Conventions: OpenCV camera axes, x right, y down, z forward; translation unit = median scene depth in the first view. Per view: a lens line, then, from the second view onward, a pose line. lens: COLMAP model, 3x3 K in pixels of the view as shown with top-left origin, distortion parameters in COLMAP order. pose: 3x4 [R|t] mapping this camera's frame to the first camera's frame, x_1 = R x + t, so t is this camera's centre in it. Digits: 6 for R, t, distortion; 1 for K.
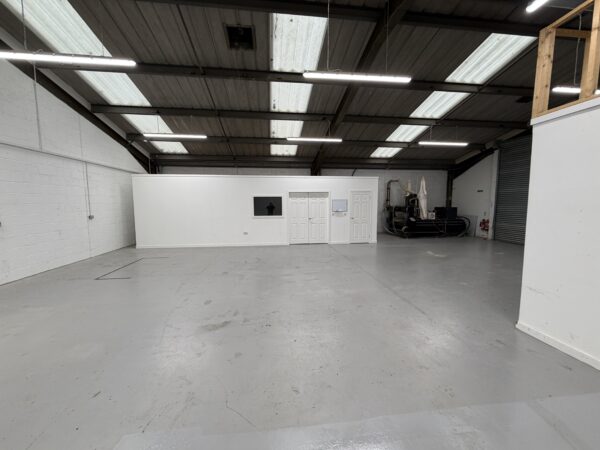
lens RADIAL K [[239.2, 0, 300.1], [0, 239.2, 226.2], [0, 0, 1]] dist [-0.000650, 0.000354]
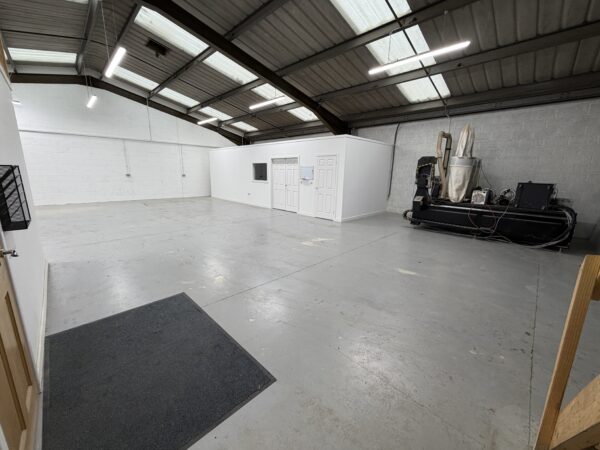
lens RADIAL K [[239.2, 0, 301.2], [0, 239.2, 222.3], [0, 0, 1]] dist [-0.000650, 0.000354]
pose [[0.623555, 0.178772, -0.761065, 0.862697], [-0.093612, 0.983573, 0.154341, -0.039784], [0.776155, -0.024995, 0.630047, 0.417949]]
